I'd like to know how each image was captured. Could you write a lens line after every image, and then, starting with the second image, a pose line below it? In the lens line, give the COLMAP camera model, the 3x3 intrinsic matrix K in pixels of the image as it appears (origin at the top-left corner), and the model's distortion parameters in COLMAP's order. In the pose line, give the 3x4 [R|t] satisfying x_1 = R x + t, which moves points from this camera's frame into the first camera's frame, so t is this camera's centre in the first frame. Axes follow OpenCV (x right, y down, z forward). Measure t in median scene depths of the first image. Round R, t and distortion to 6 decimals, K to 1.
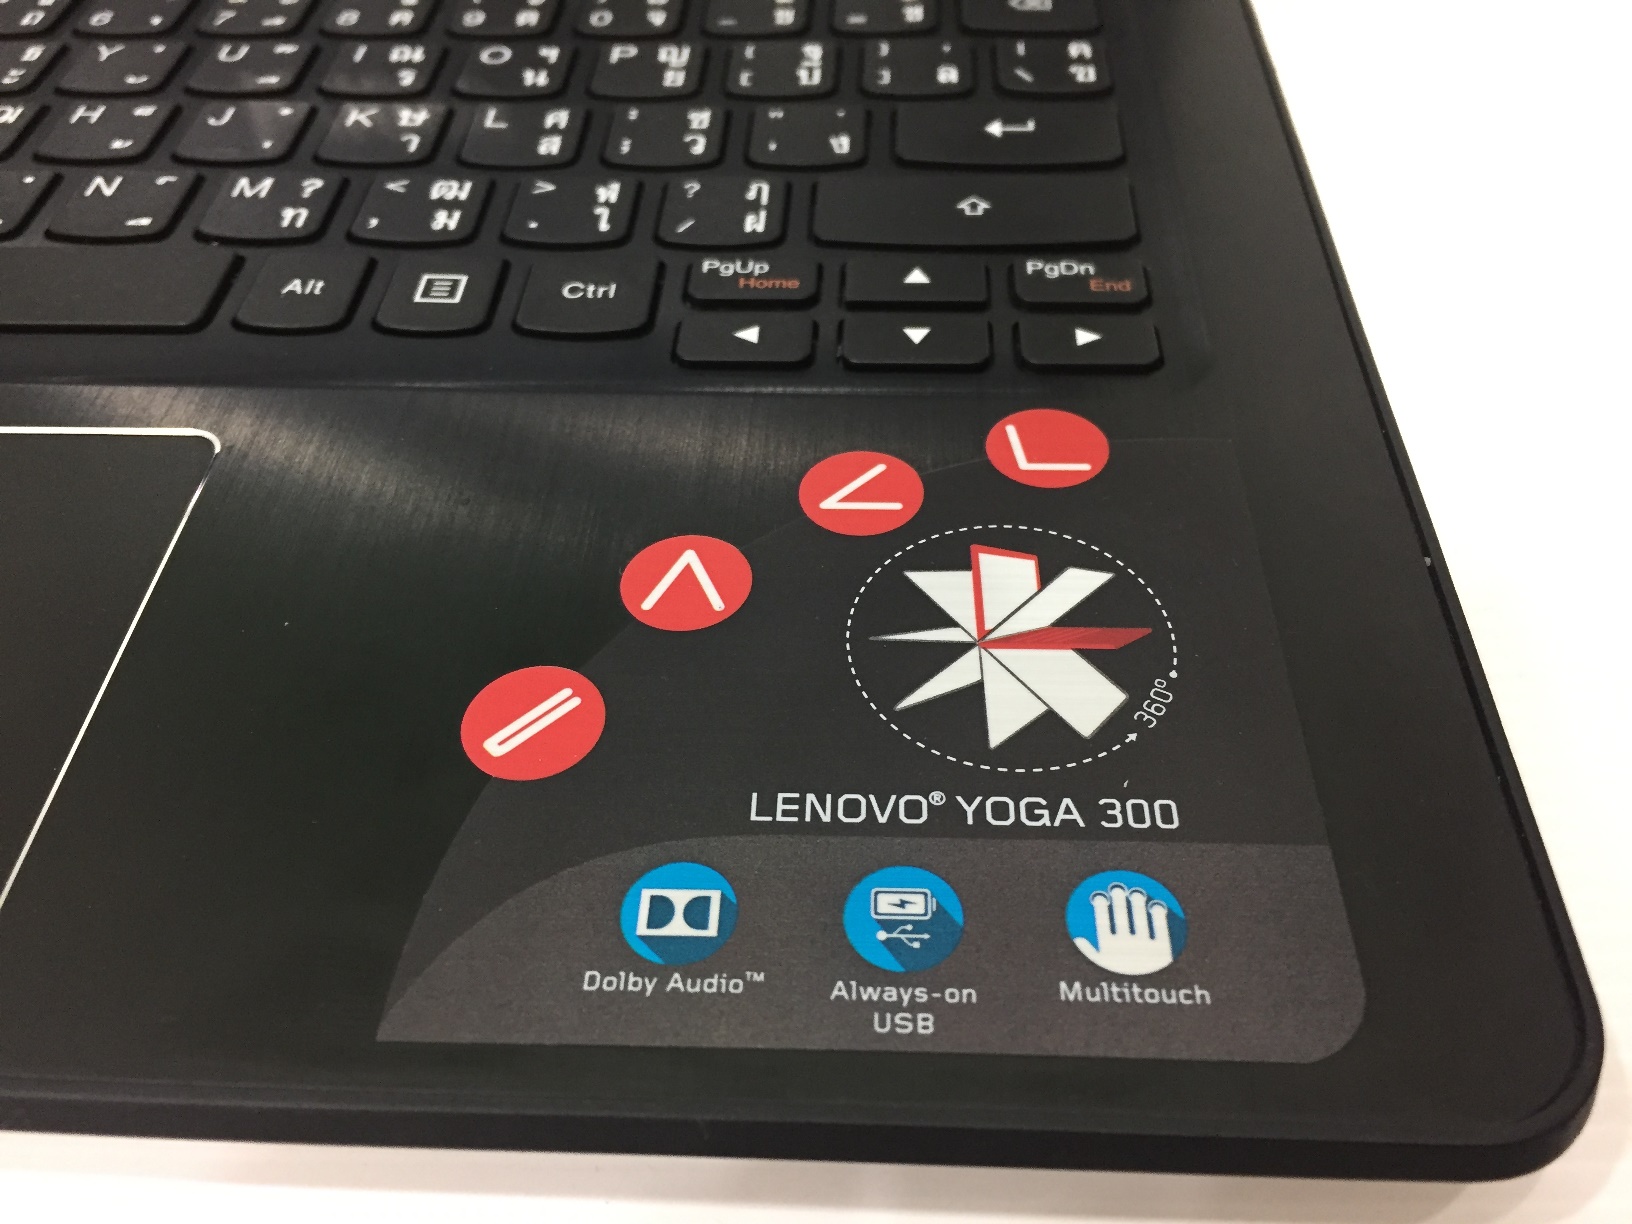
lens RADIAL K [[1472.0, 0, 829.7], [0, 1472.0, 612.0], [0, 0, 1]] dist [0.069287, -0.146180]
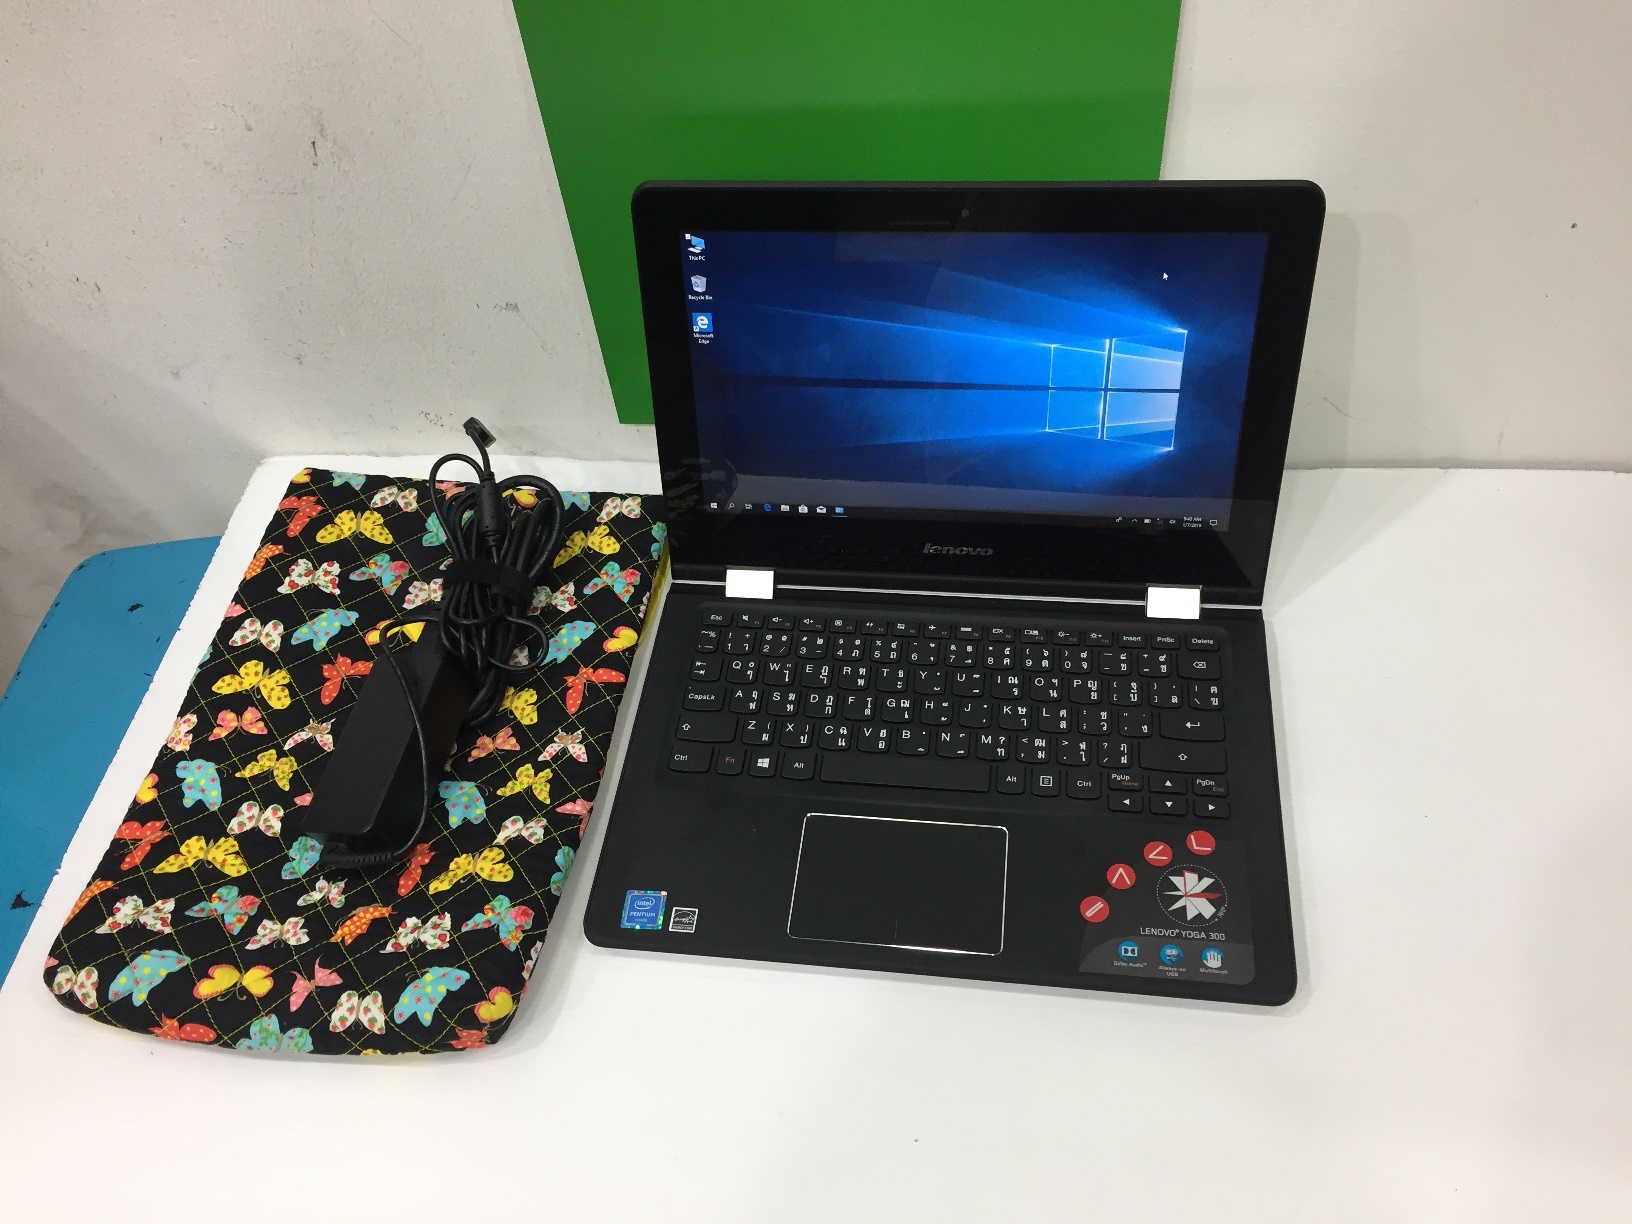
lens RADIAL K [[1415.1, 0, 819.9], [0, 1415.1, 621.0], [0, 0, 1]] dist [0.079303, -0.141764]
pose [[0.993783, 0.023645, -0.108792, -0.499734], [-0.015527, 0.997073, 0.074869, -1.001064], [0.110244, -0.072714, 0.991241, -3.067853]]
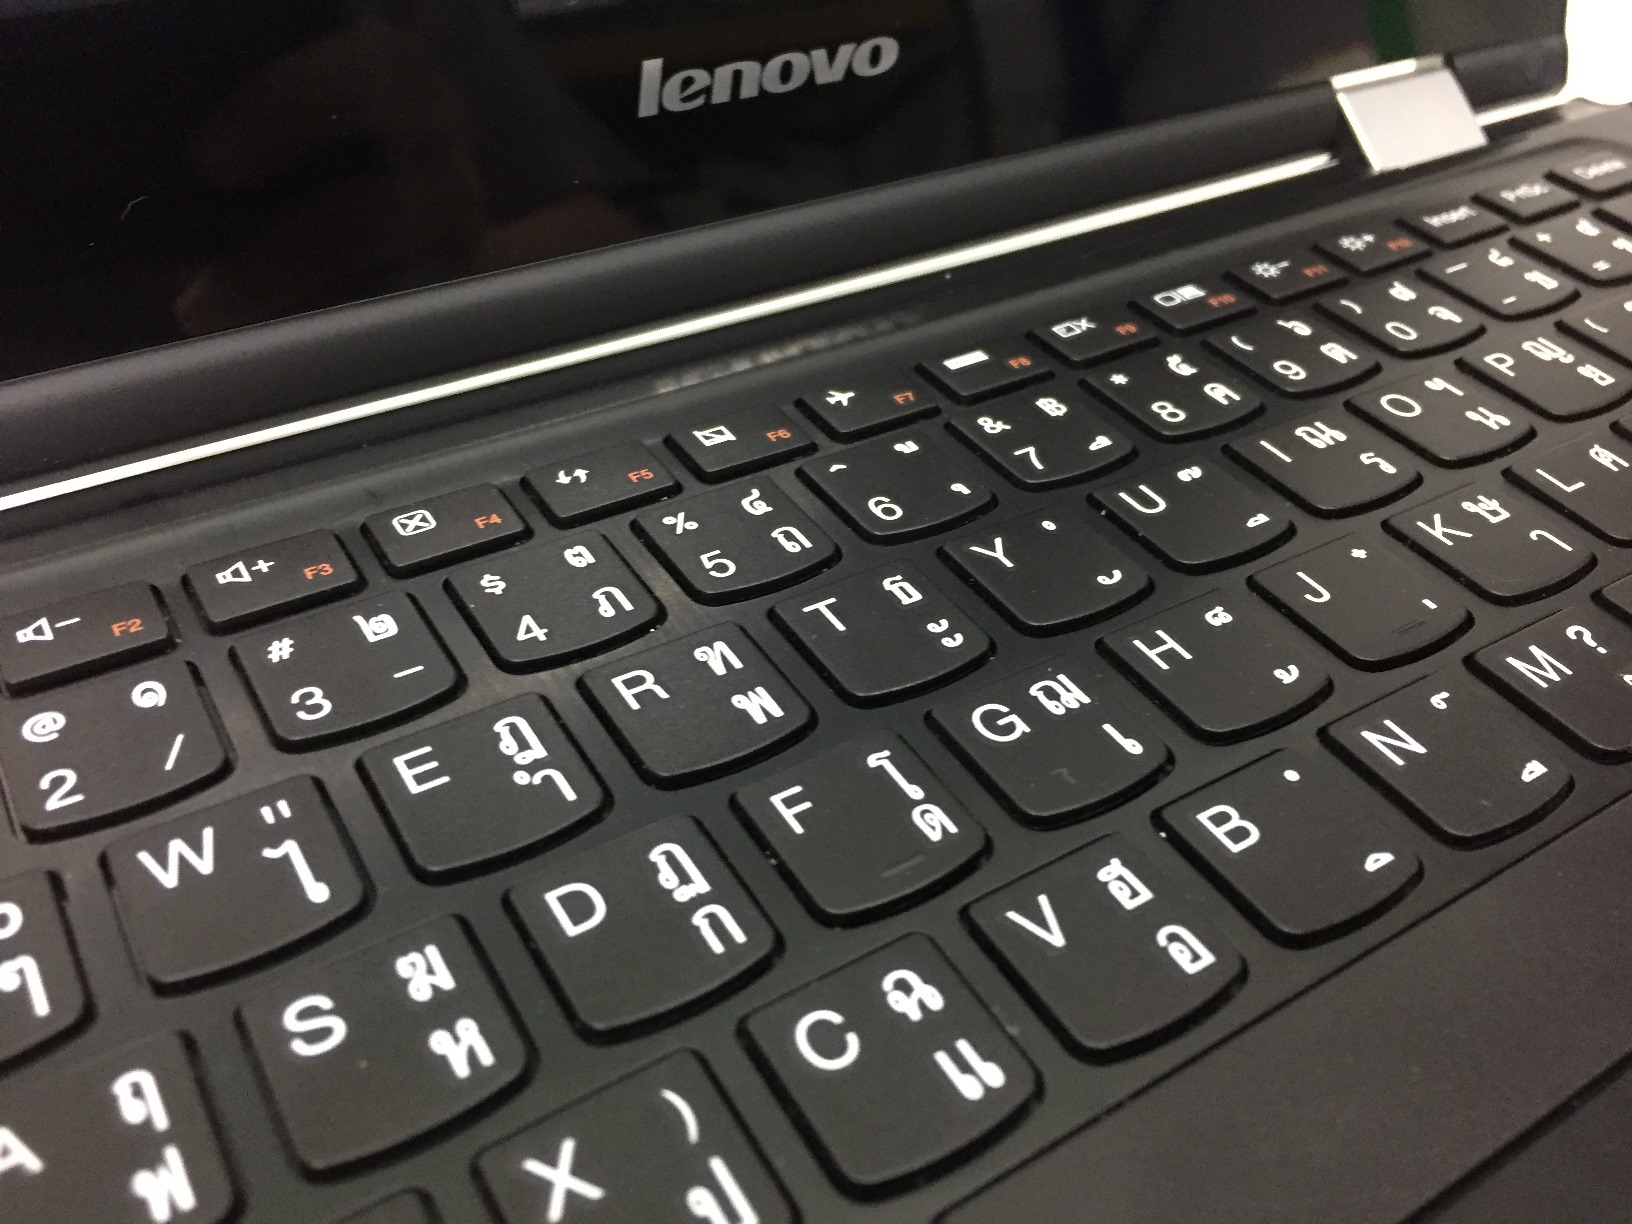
lens RADIAL K [[1445.2, 0, 816.0], [0, 1445.2, 612.0], [0, 0, 1]] dist [0.064165, -0.131250]
pose [[0.819109, -0.327131, 0.471218, -1.167182], [0.369290, 0.929308, 0.003218, -0.517979], [-0.438960, 0.171380, 0.882011, 0.627396]]
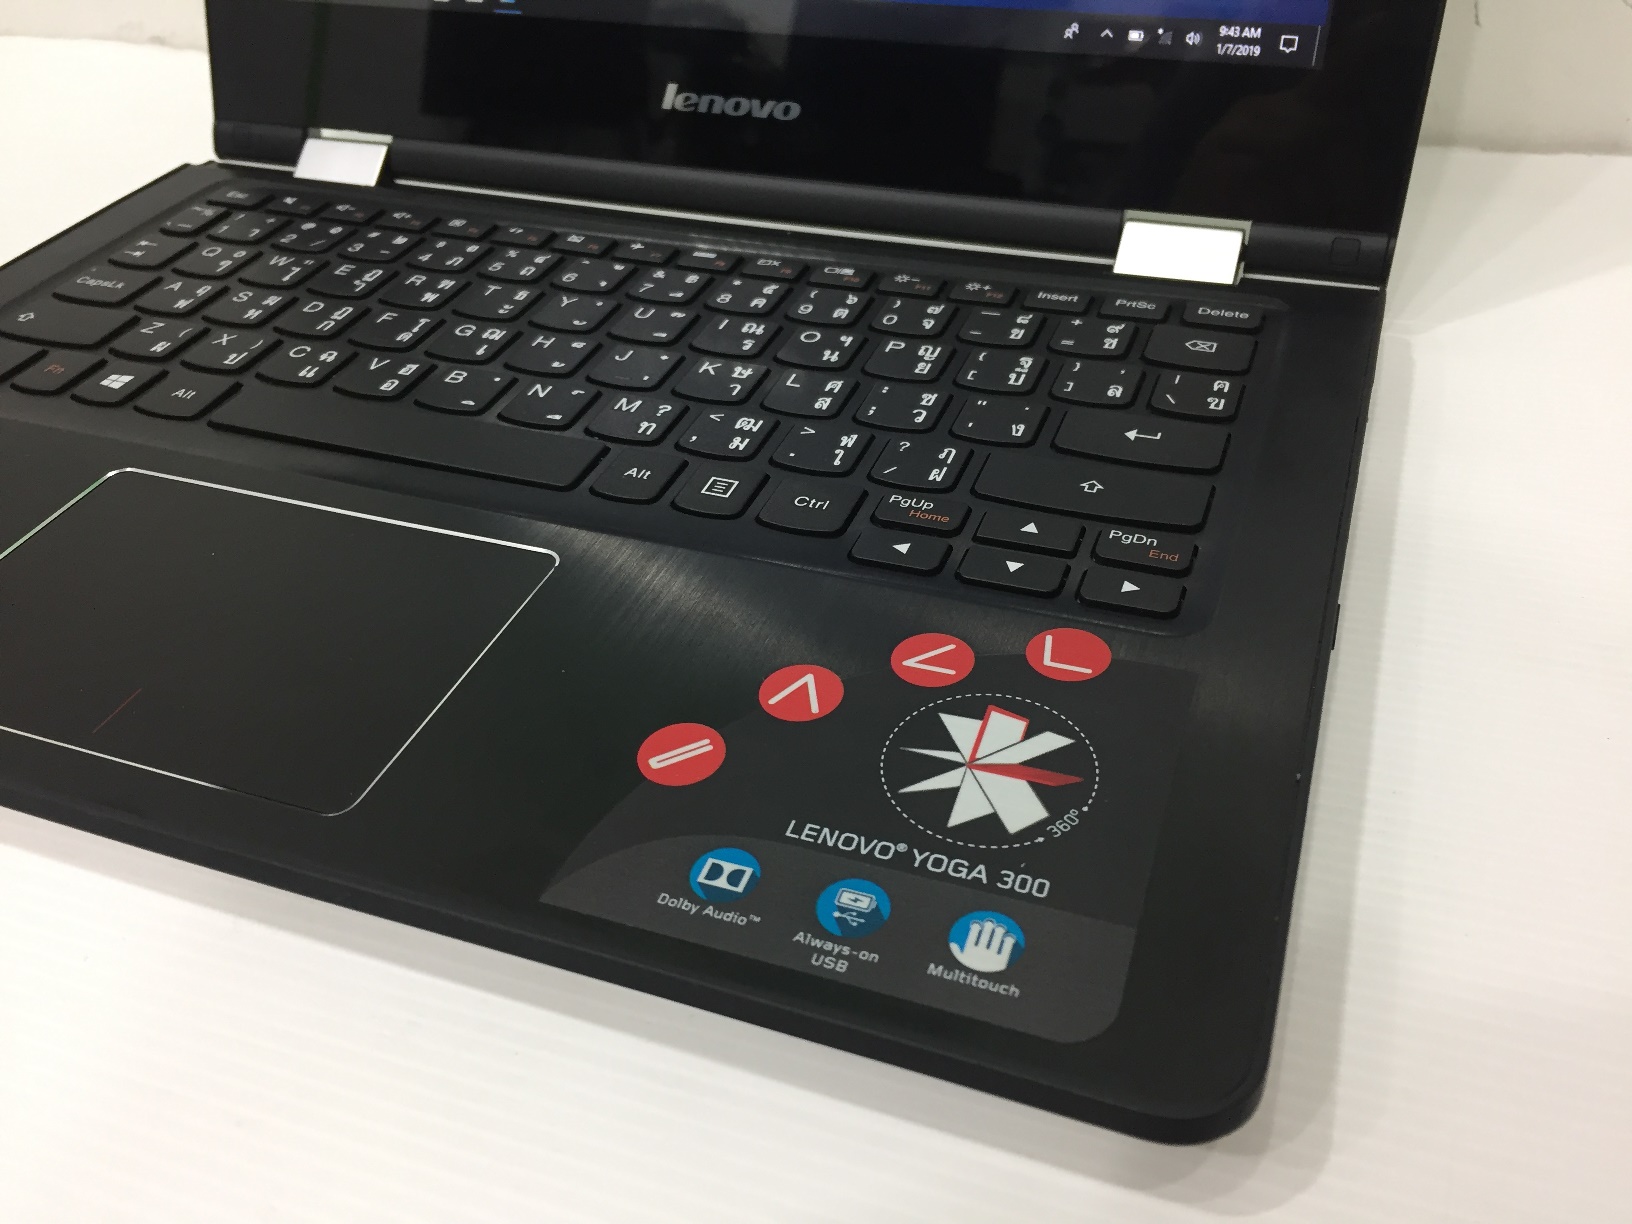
lens RADIAL K [[1445.2, 0, 816.0], [0, 1445.2, 612.0], [0, 0, 1]] dist [0.064165, -0.131250]
pose [[0.948859, 0.171903, -0.264793, 0.264800], [-0.207362, 0.971813, -0.112163, 0.056201], [0.238049, 0.161335, 0.957760, -0.406041]]
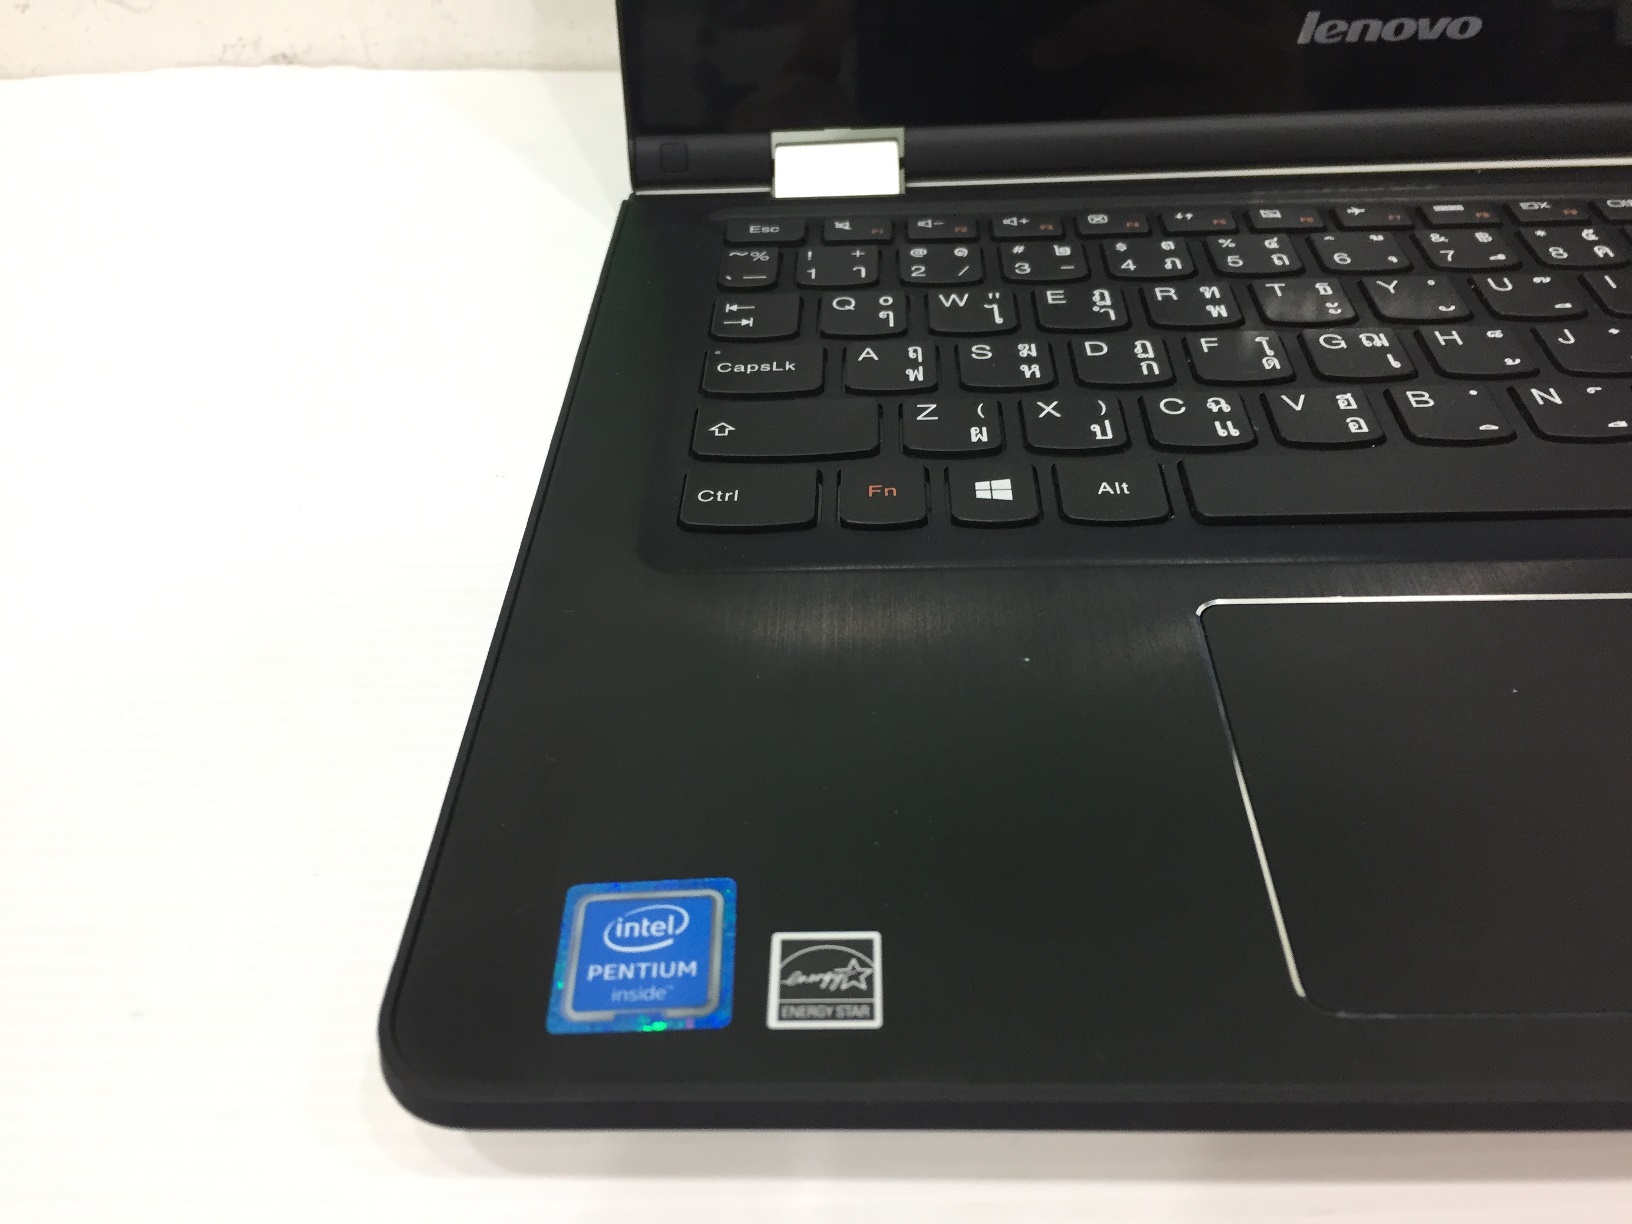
lens RADIAL K [[1415.1, 0, 819.9], [0, 1415.1, 621.0], [0, 0, 1]] dist [0.079303, -0.141764]
pose [[0.999414, -0.033453, -0.007207, -1.277649], [0.032503, 0.993851, -0.105844, -0.000259], [0.010704, 0.105548, 0.994357, -0.176459]]
